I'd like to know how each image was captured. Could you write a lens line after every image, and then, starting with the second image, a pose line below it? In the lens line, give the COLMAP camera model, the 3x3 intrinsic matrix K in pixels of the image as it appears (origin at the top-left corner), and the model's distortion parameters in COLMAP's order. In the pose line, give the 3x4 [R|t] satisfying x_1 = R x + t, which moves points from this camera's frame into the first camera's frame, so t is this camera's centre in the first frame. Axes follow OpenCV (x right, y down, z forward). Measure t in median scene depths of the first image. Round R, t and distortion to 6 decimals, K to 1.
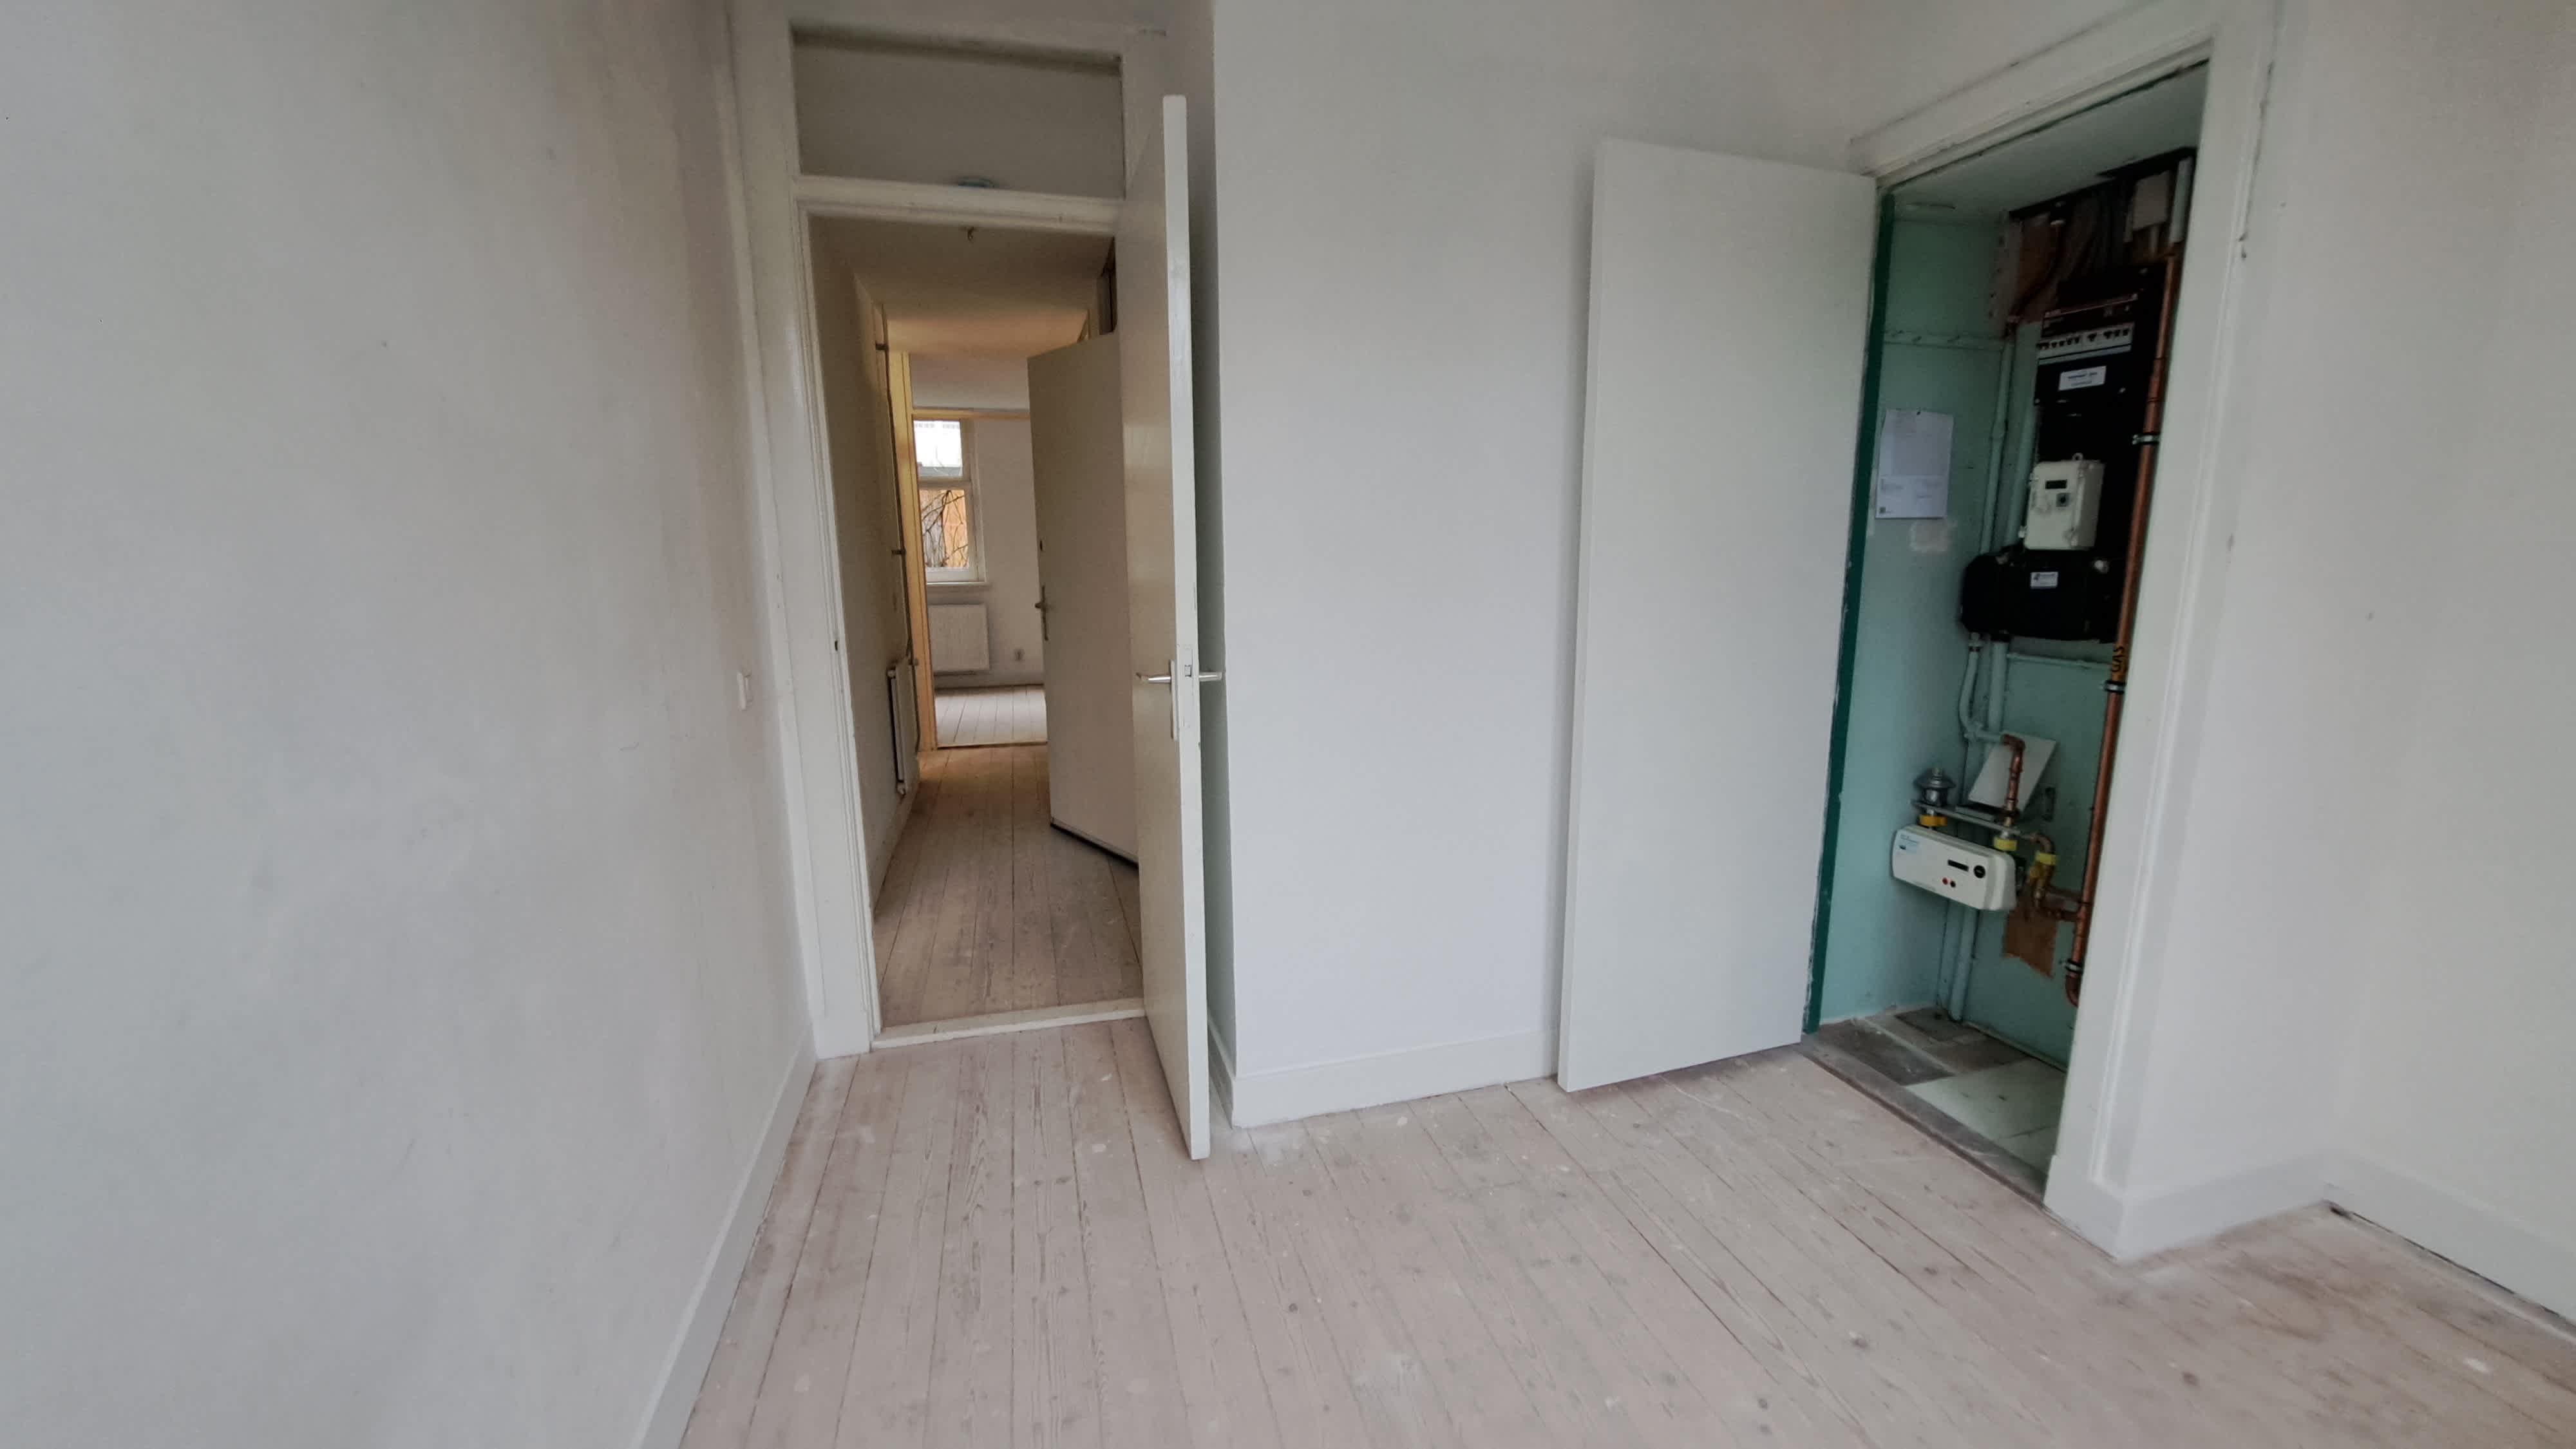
lens RADIAL K [[1030.8, 0, 1300.2], [0, 1030.8, 727.7], [0, 0, 1]] dist [-0.016529, -0.000194]
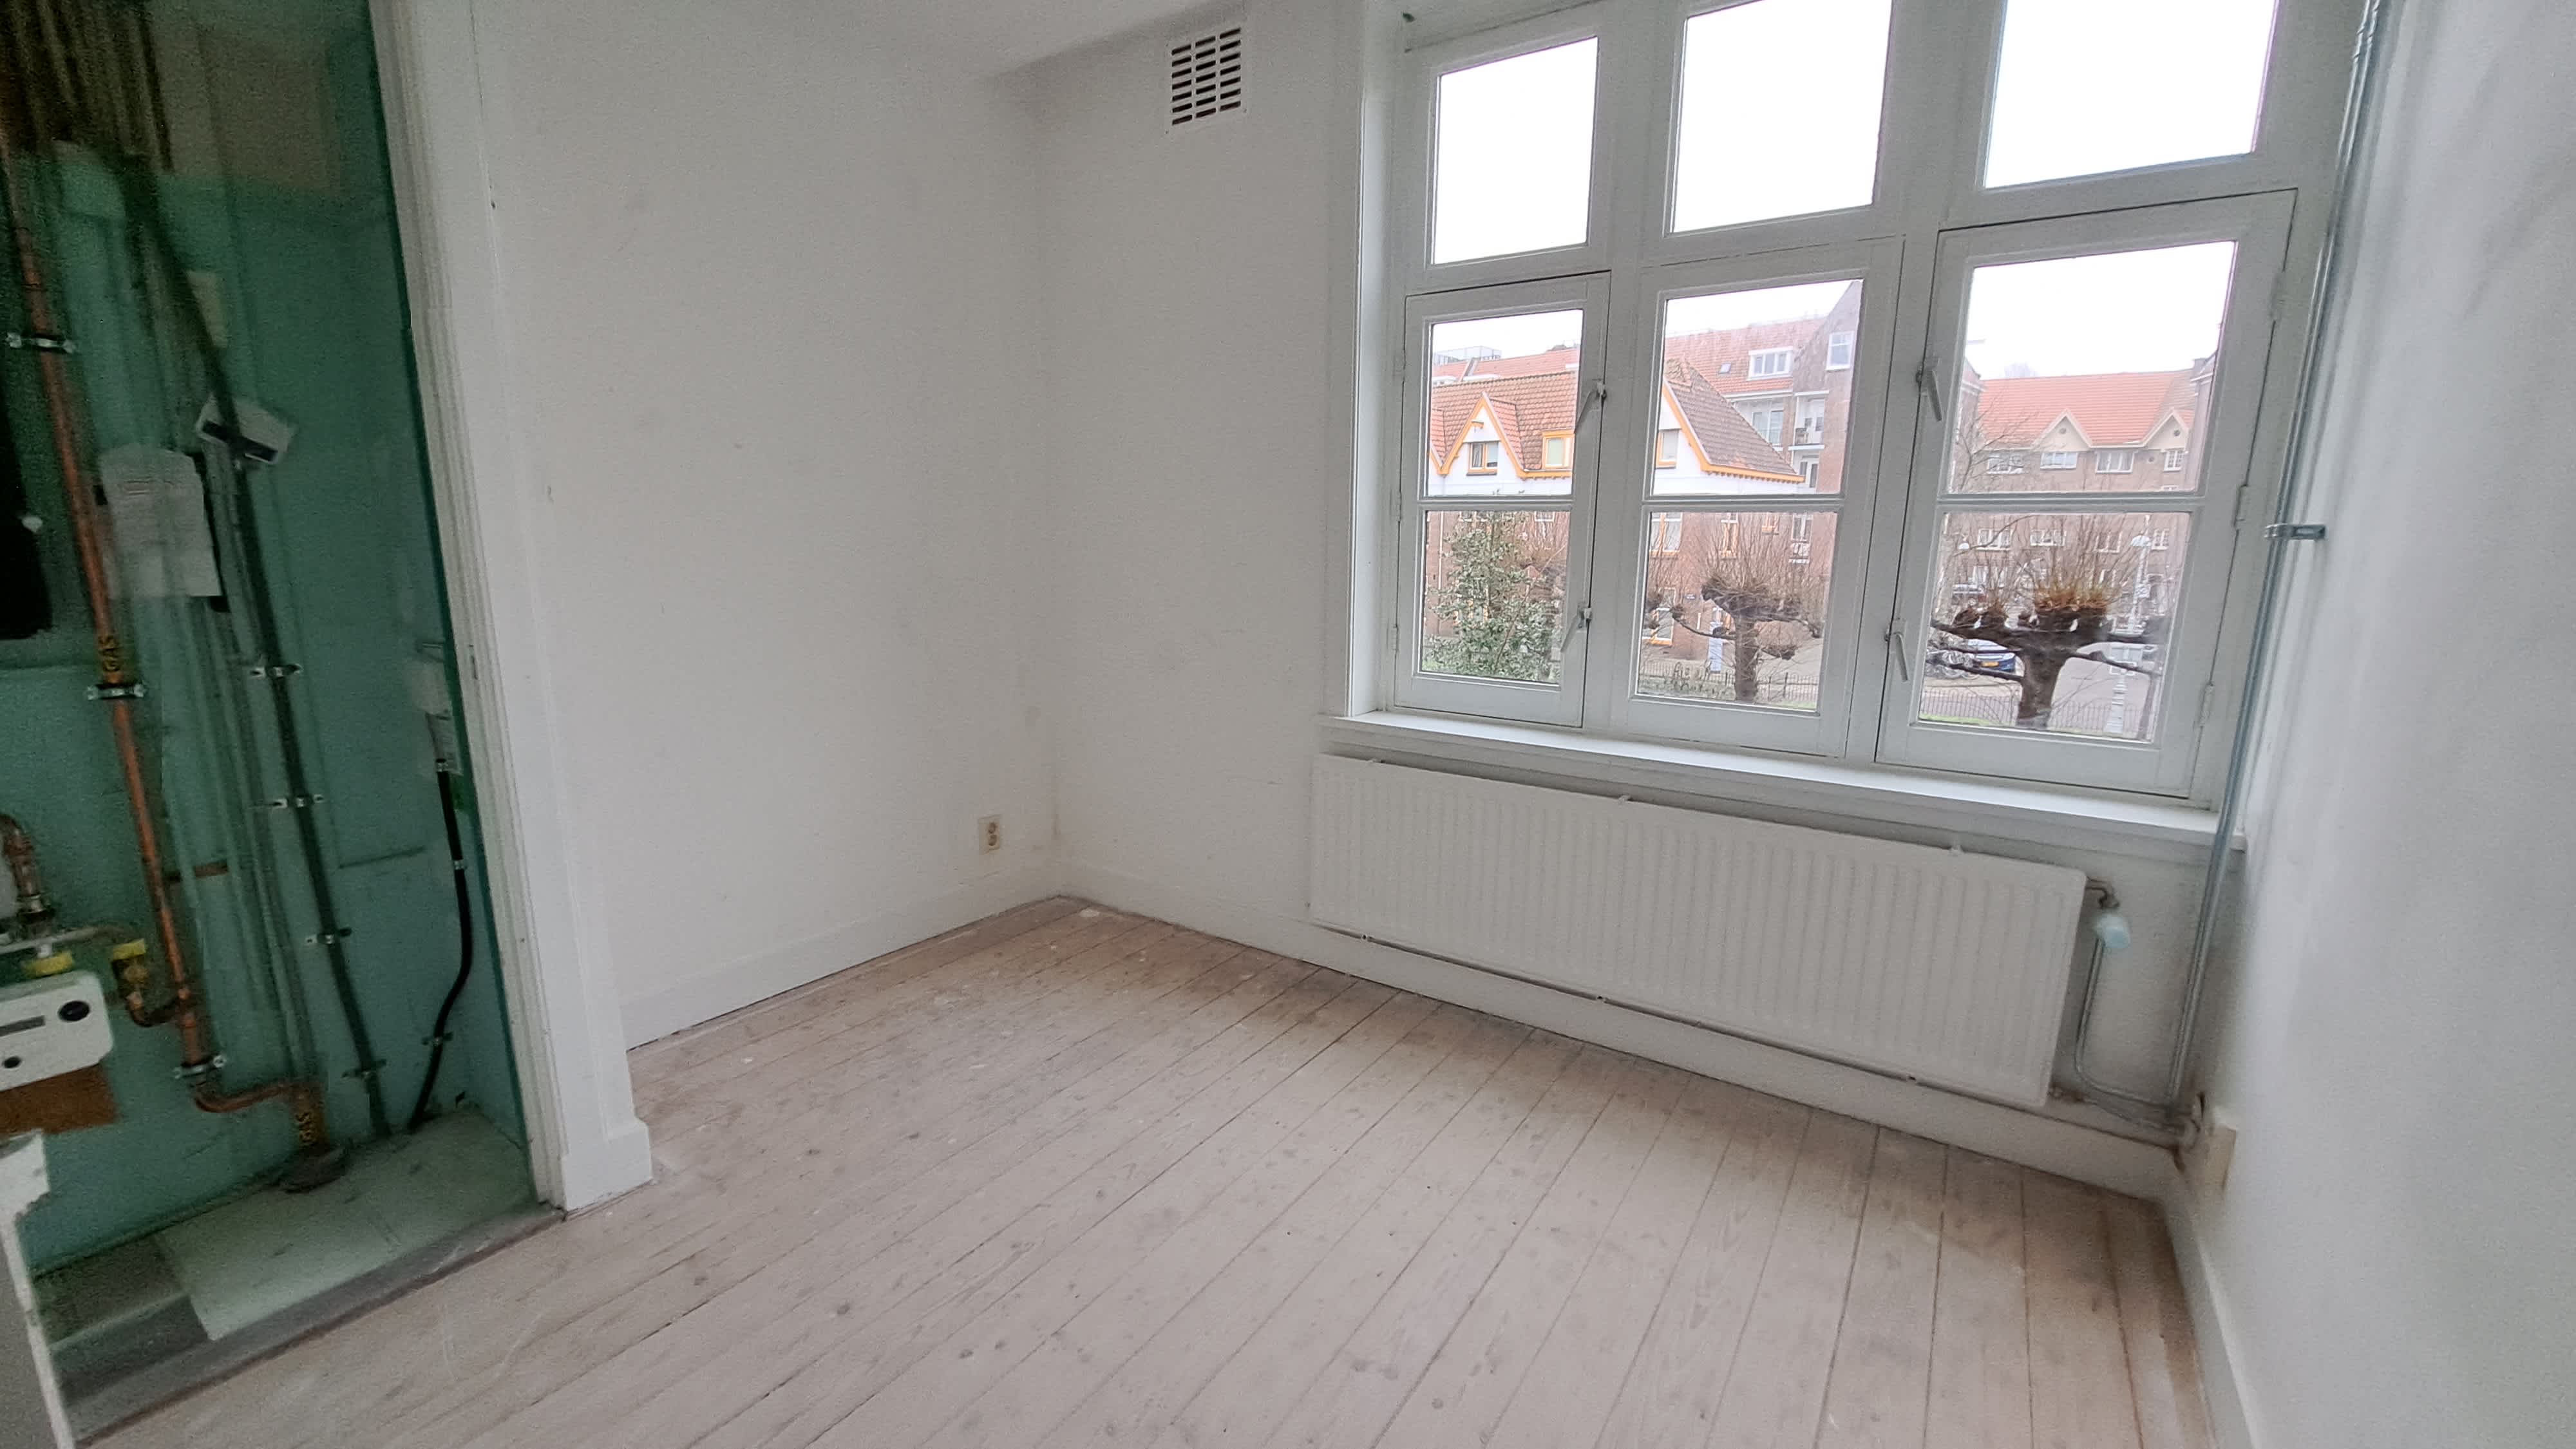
lens RADIAL K [[1030.8, 0, 1297.0], [0, 1030.8, 728.5], [0, 0, 1]] dist [-0.016529, -0.000194]
pose [[-0.646443, -0.144728, 0.749110, -0.300203], [0.134056, 0.945023, 0.298263, -0.122170], [-0.751093, 0.293233, -0.591501, 0.844410]]
